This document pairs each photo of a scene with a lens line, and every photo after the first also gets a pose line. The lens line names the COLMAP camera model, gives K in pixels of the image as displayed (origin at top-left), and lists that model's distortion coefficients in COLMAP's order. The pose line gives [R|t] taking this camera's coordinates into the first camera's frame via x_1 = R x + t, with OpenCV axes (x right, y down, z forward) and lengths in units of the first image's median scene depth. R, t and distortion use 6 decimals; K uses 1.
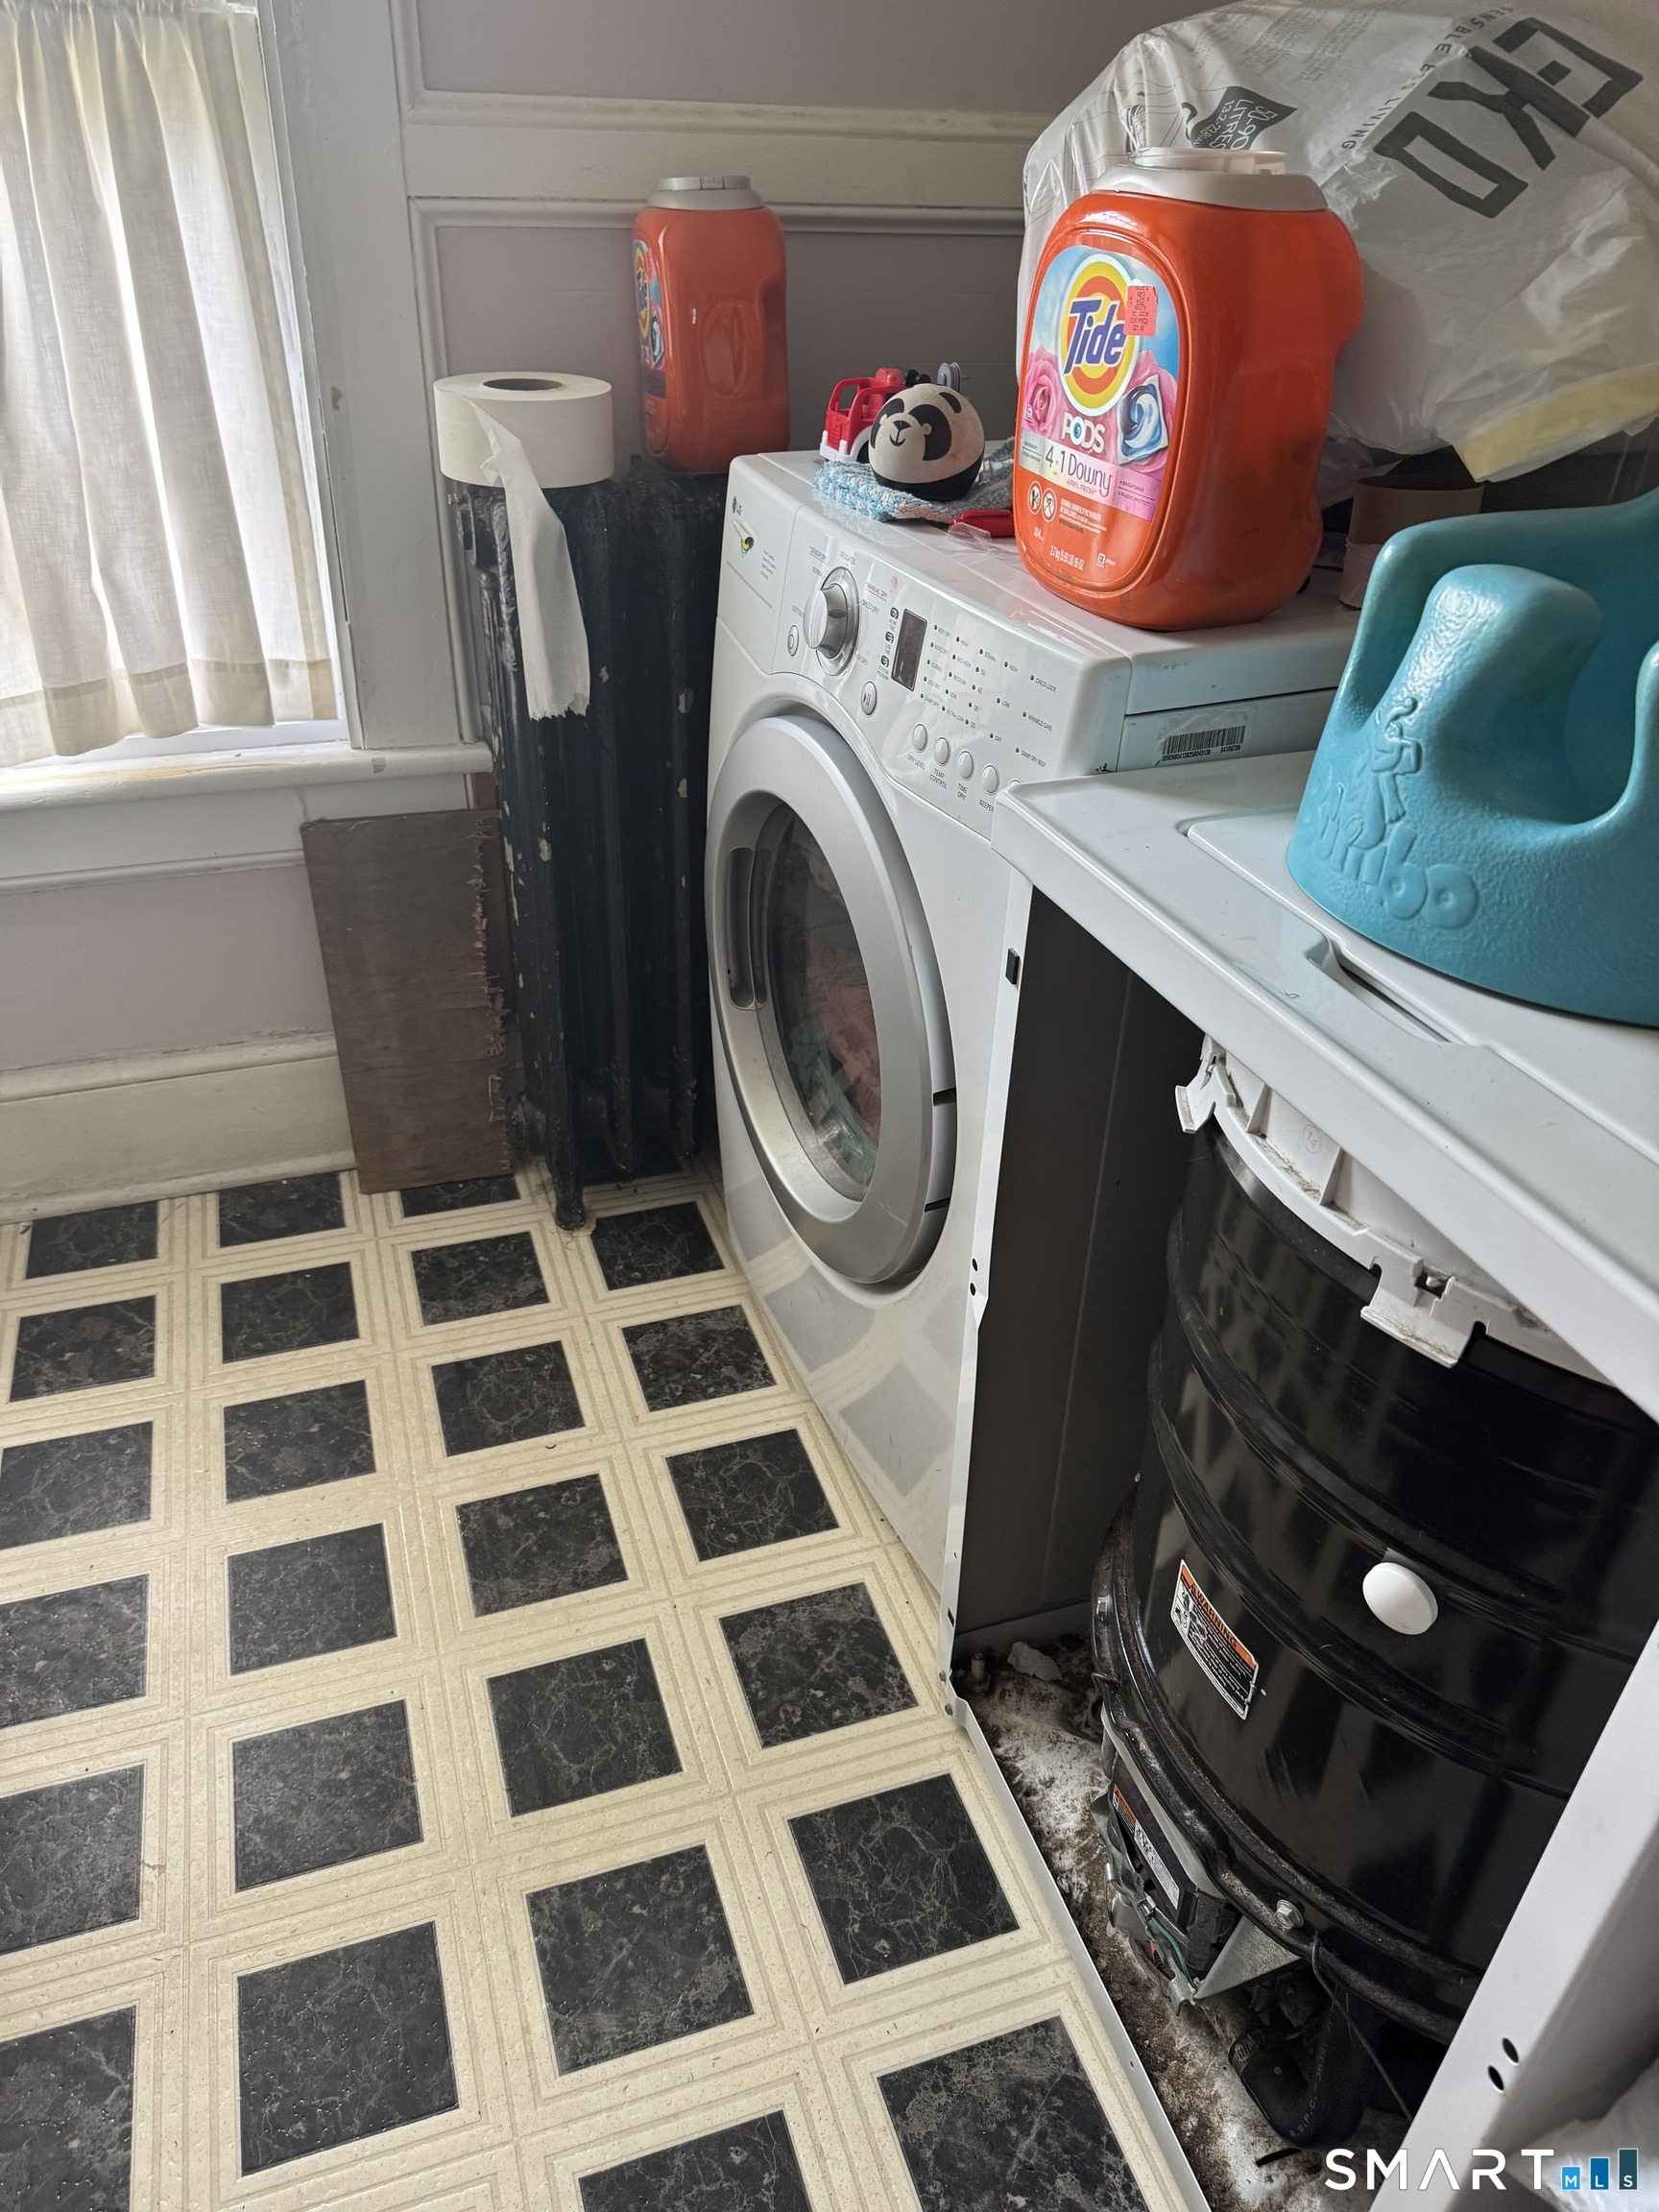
lens RADIAL K [[1575.5, 0, 815.2], [0, 1575.5, 1094.5], [0, 0, 1]] dist [0.072135, -0.090311]
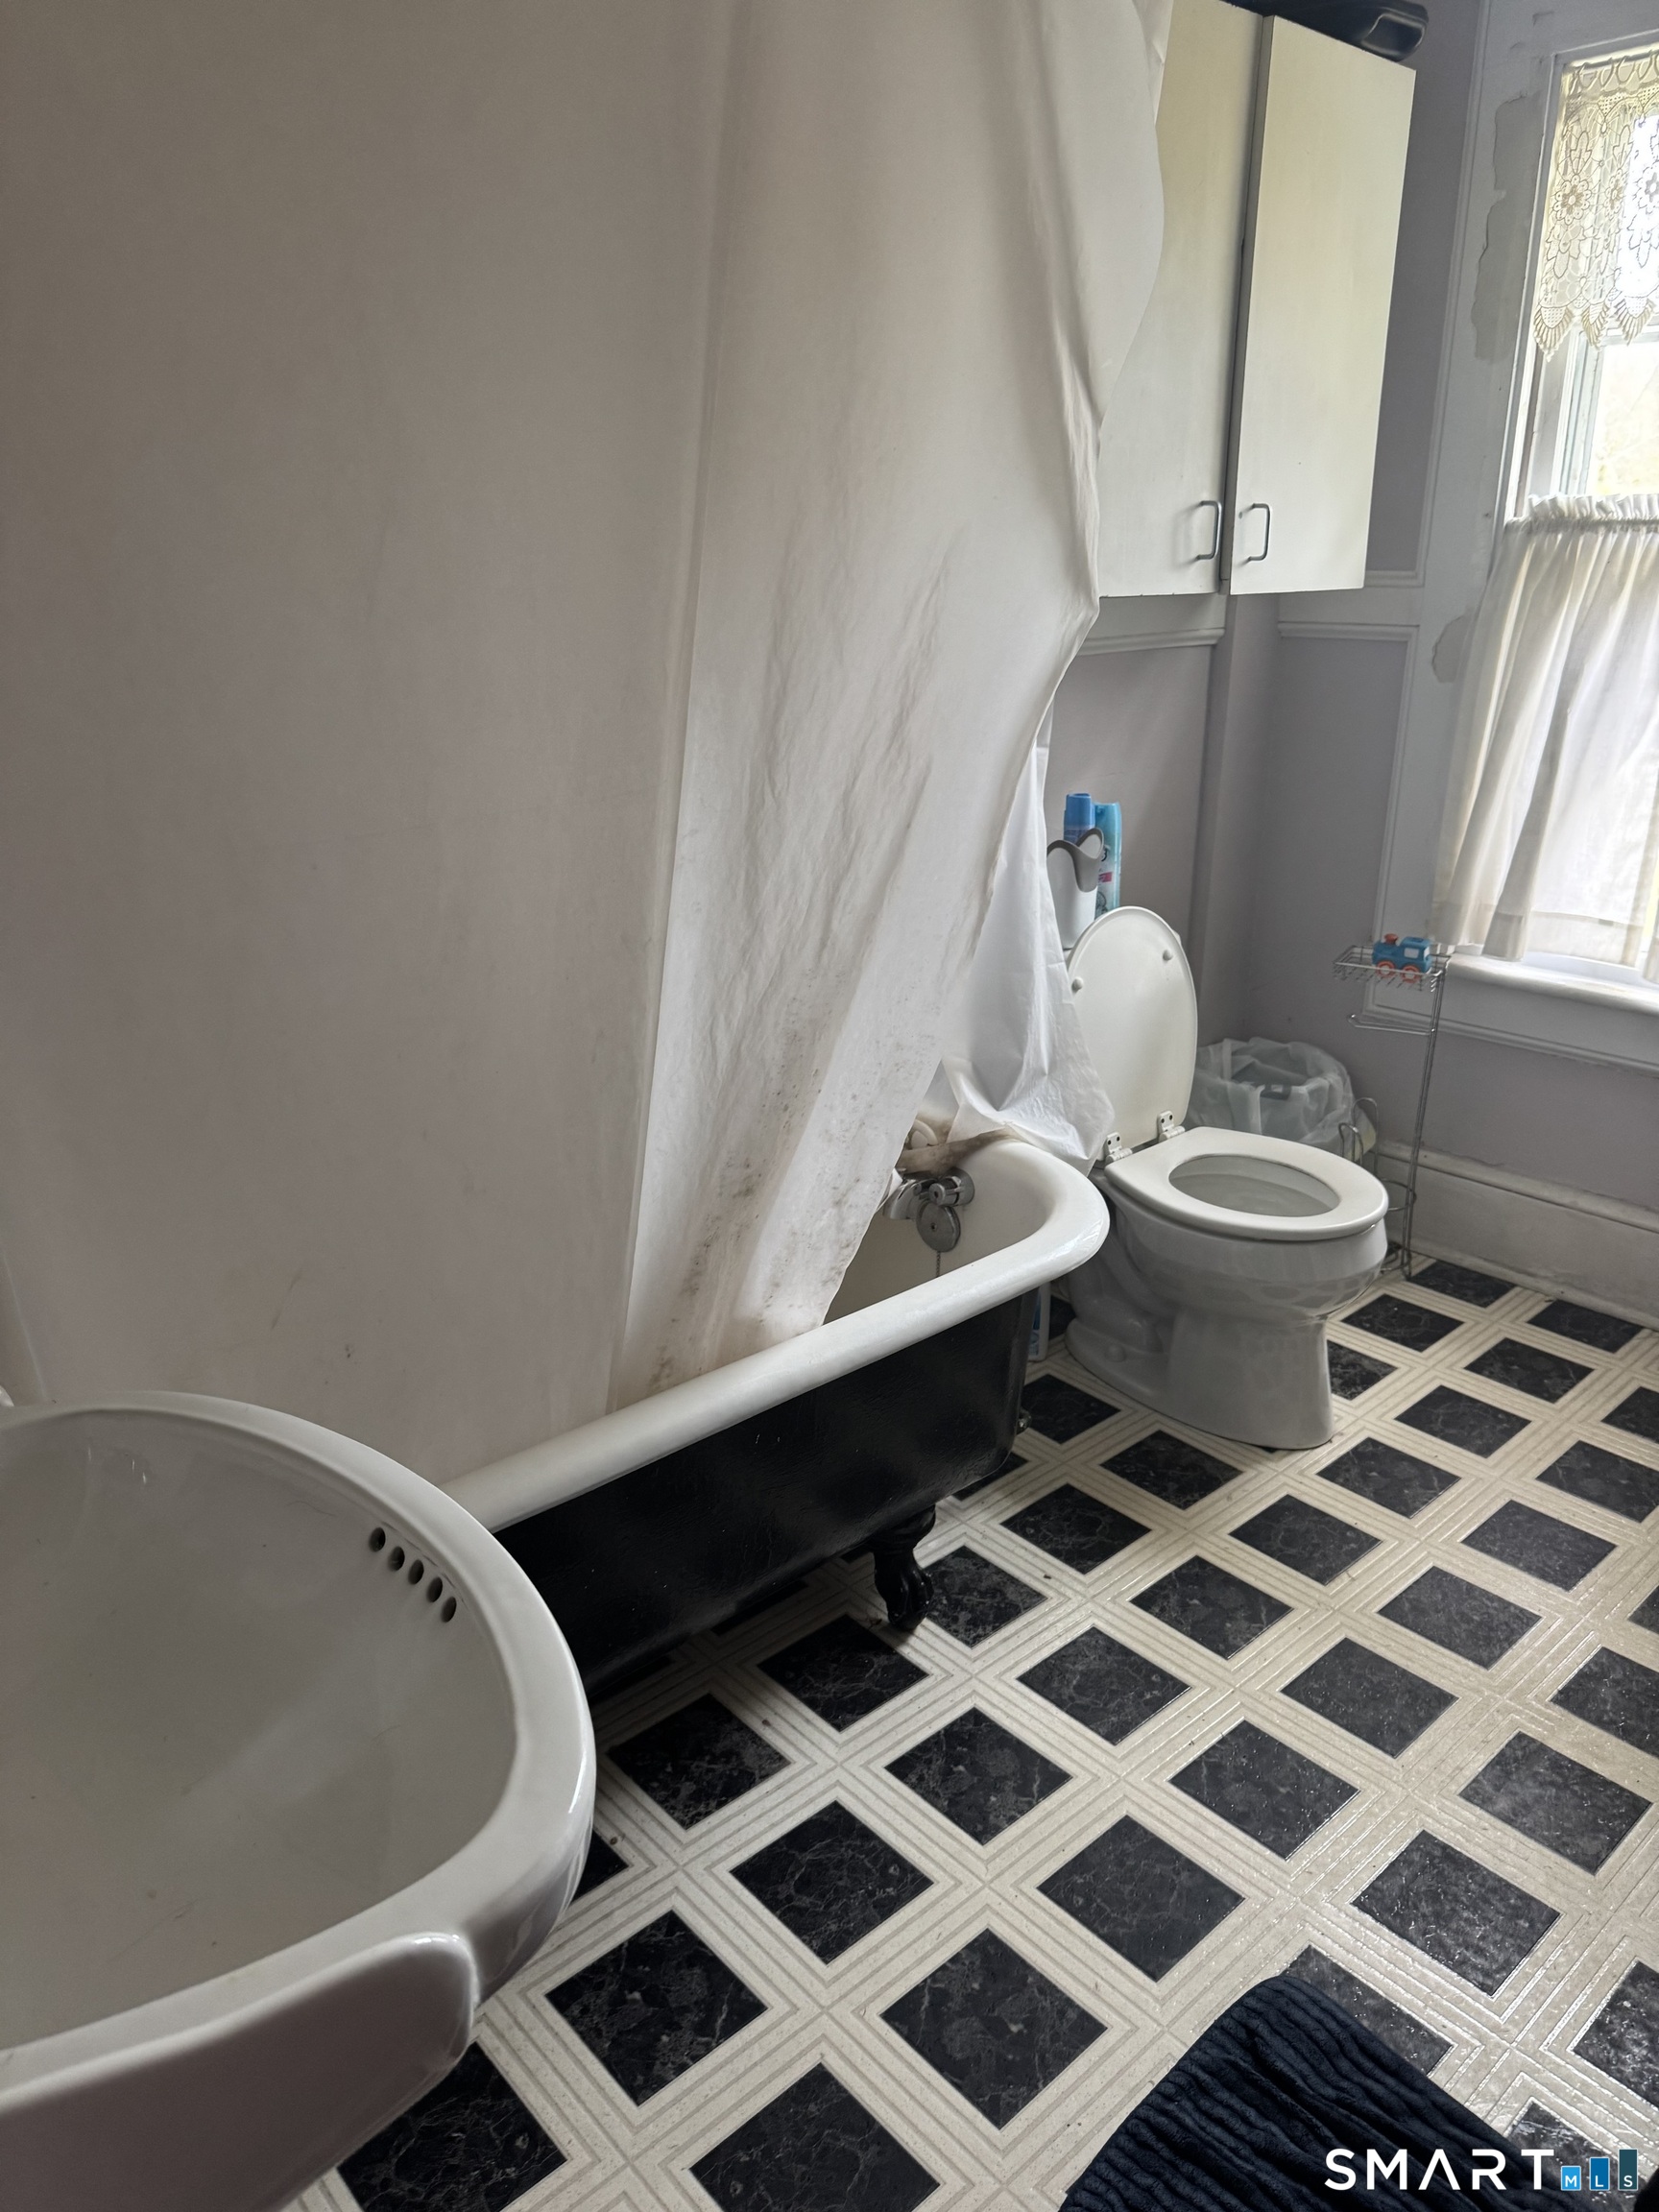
lens RADIAL K [[1575.5, 0, 828.5], [0, 1575.5, 1098.9], [0, 0, 1]] dist [0.072135, -0.090311]
pose [[0.400559, 0.280285, -0.872349, 0.484785], [-0.462348, 0.883798, 0.071666, 0.136451], [0.791067, 0.374622, 0.483602, -0.286667]]
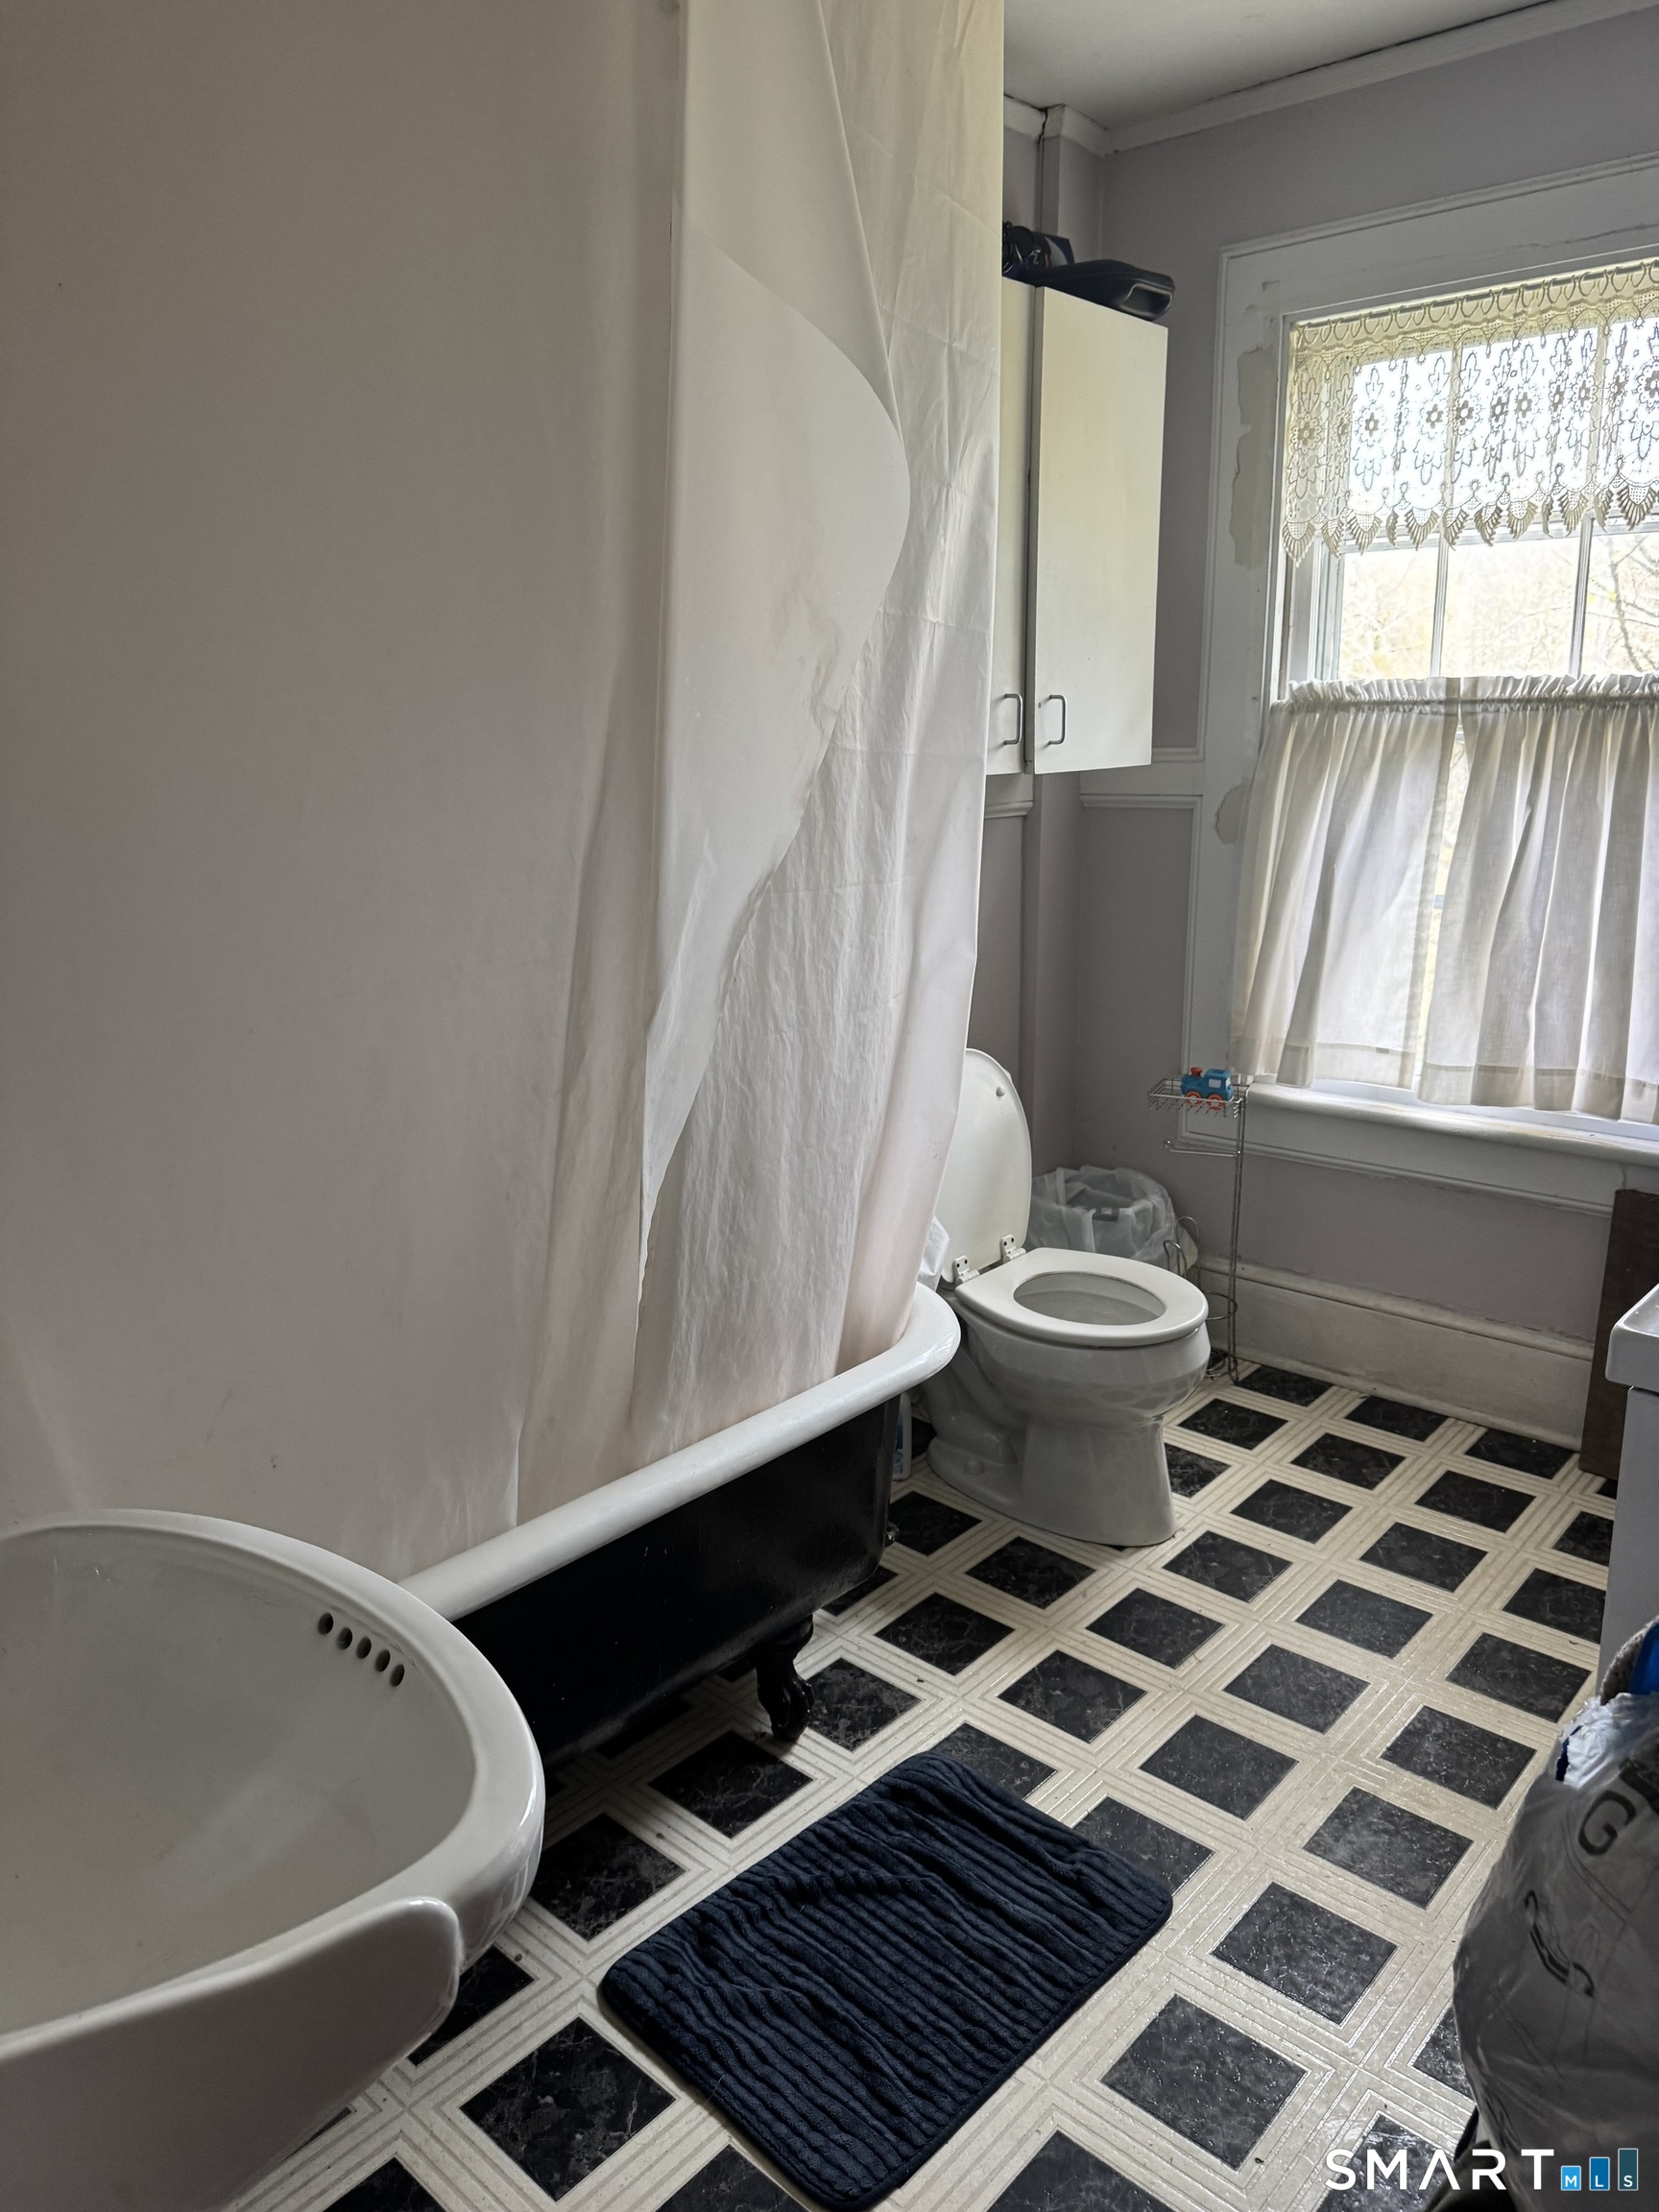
lens RADIAL K [[1575.5, 0, 829.9], [0, 1575.5, 1115.1], [0, 0, 1]] dist [0.072135, -0.090311]
pose [[0.493004, 0.186697, -0.849760, 0.564529], [-0.426259, 0.903281, -0.048846, 0.150118], [0.758453, 0.386299, 0.524902, -0.335789]]
